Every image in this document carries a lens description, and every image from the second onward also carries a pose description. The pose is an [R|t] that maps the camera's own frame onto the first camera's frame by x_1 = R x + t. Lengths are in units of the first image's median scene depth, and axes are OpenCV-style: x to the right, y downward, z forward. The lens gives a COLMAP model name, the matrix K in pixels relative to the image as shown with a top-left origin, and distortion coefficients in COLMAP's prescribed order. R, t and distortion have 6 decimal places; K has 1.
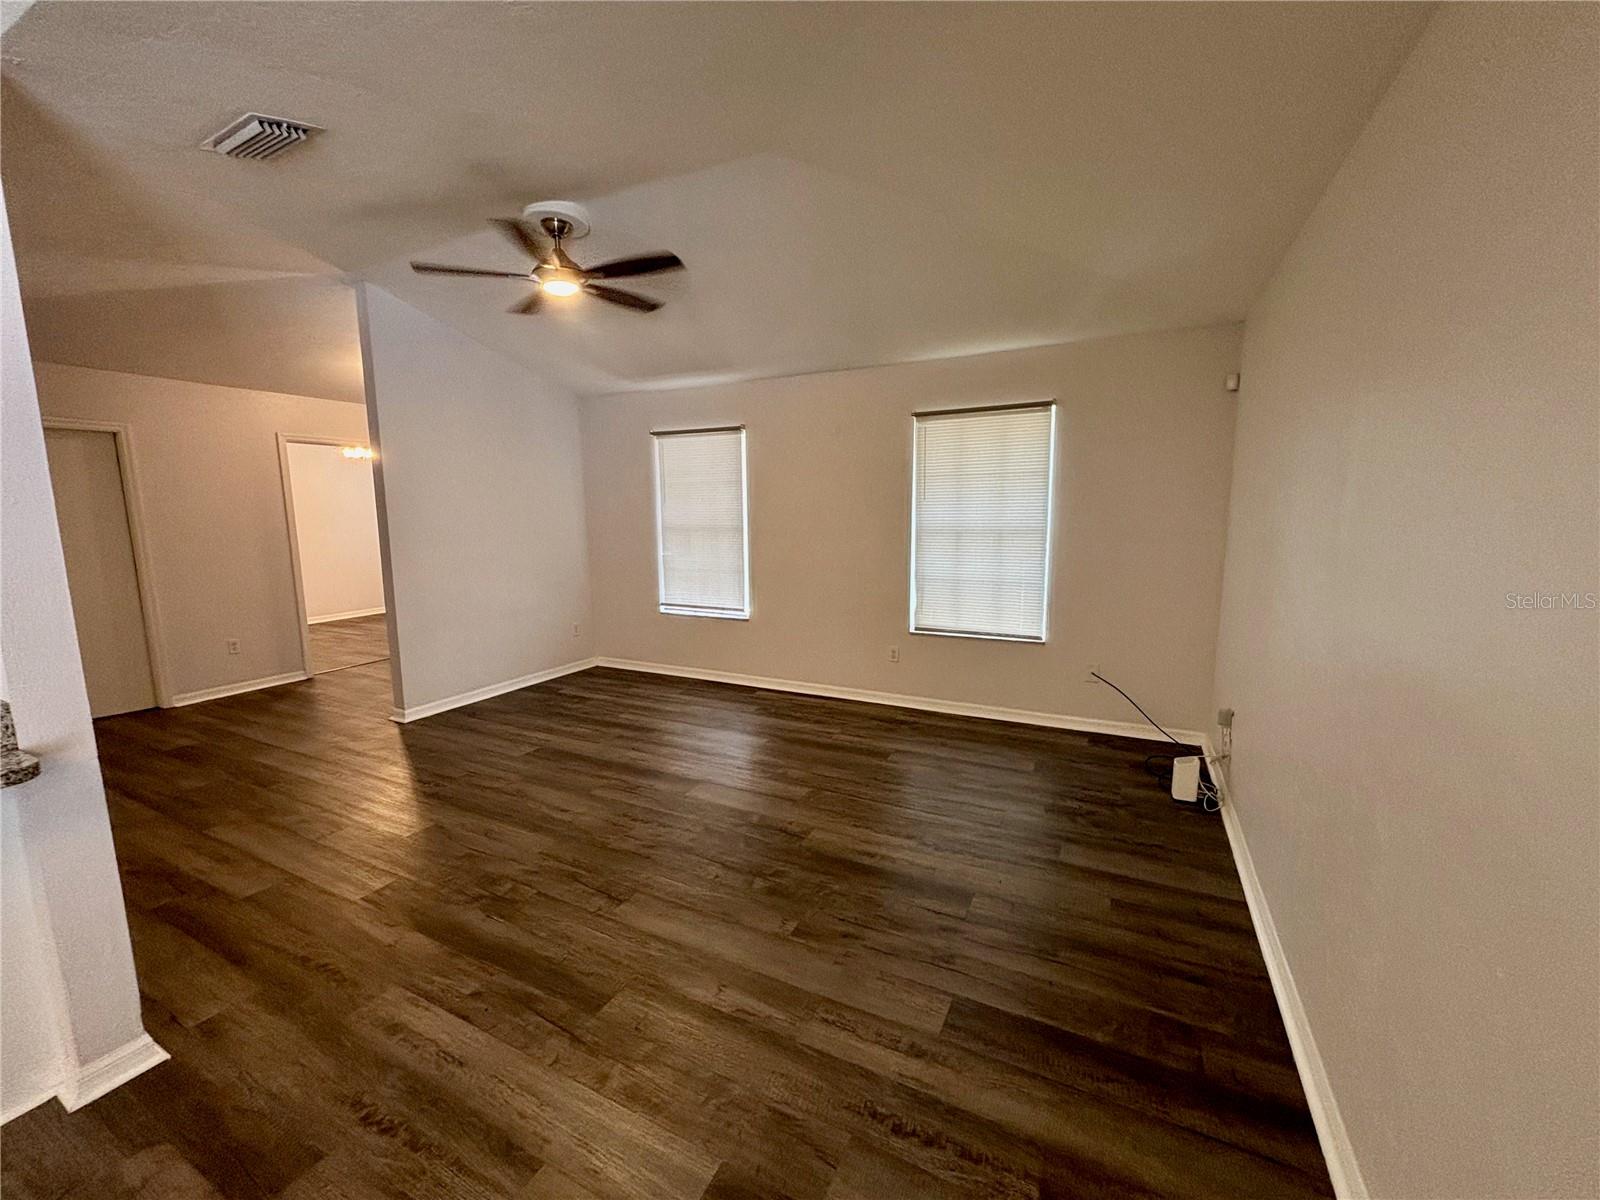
lens RADIAL K [[640.3, 0, 800.0], [0, 640.3, 600.0], [0, 0, 1]] dist [0.001012, 0.000048]
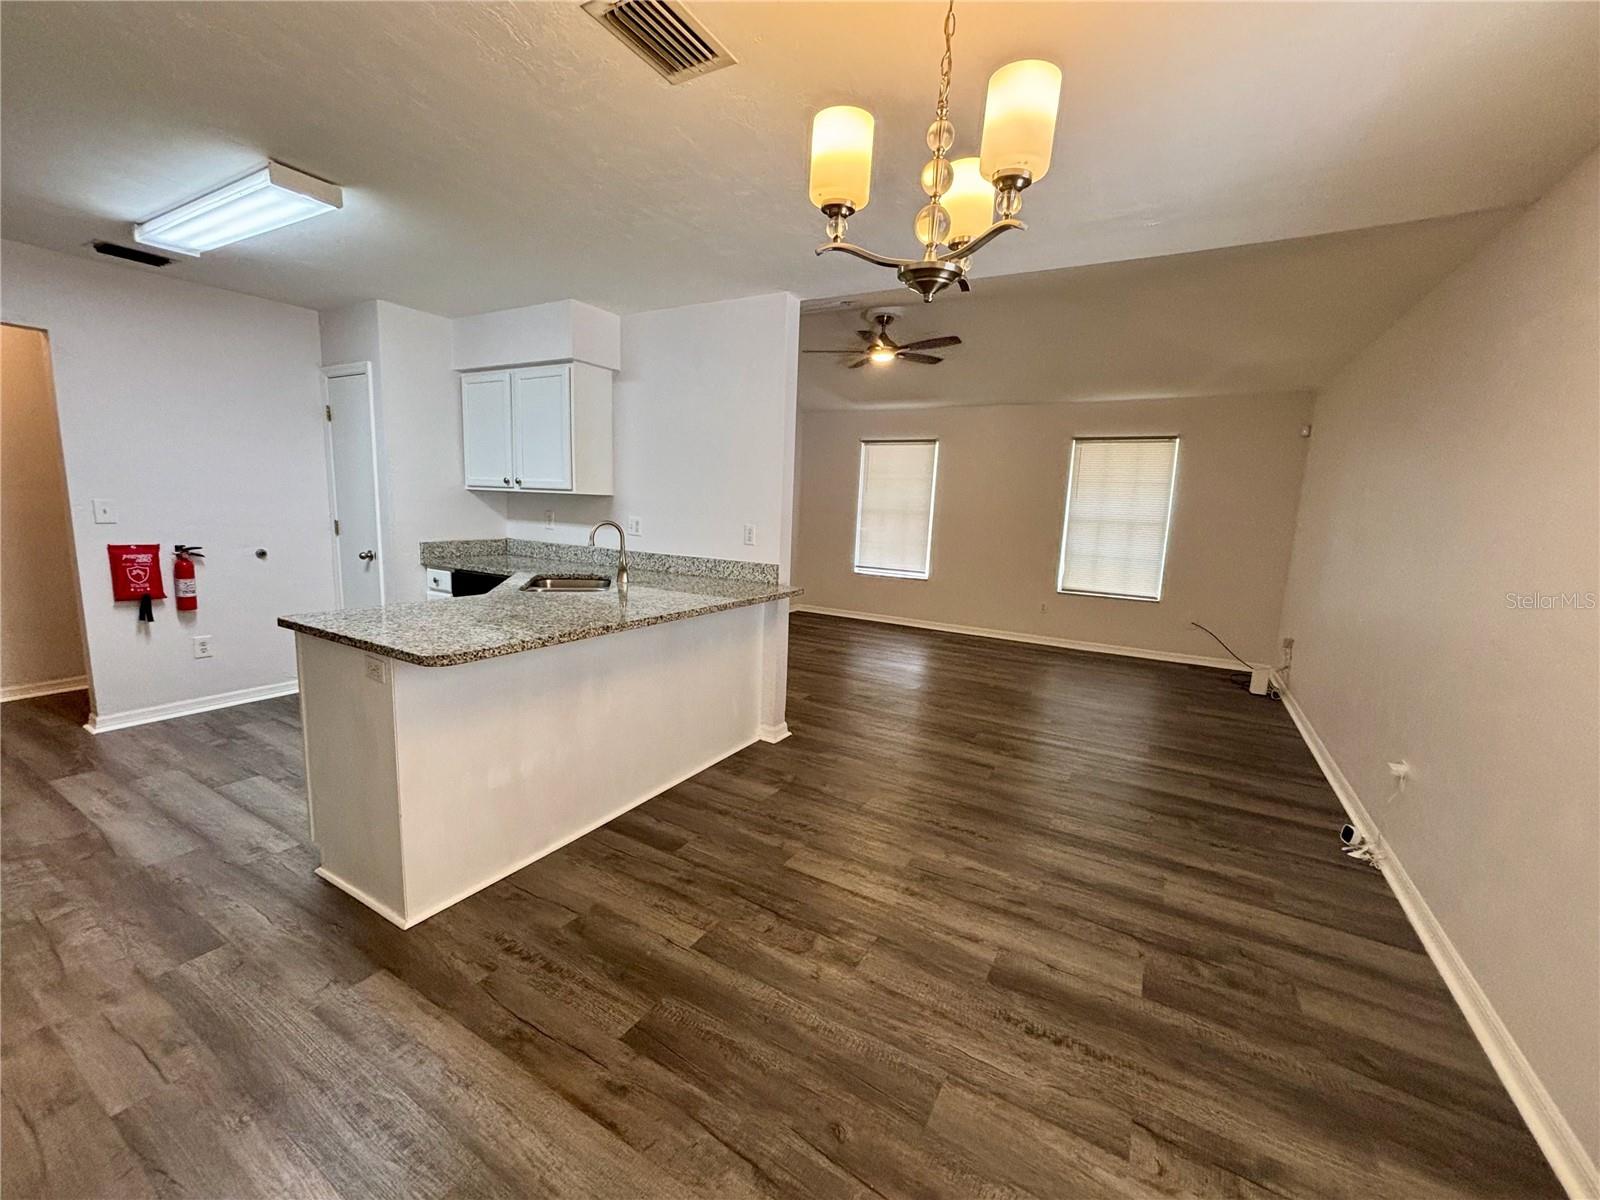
lens RADIAL K [[648.7, 0, 804.3], [0, 648.7, 596.5], [0, 0, 1]] dist [0.001330, -0.000155]
pose [[0.997493, 0.056181, -0.043038, -0.351697], [-0.055889, 0.998405, 0.007940, 0.087895], [0.043416, -0.005515, 0.999042, -0.494126]]
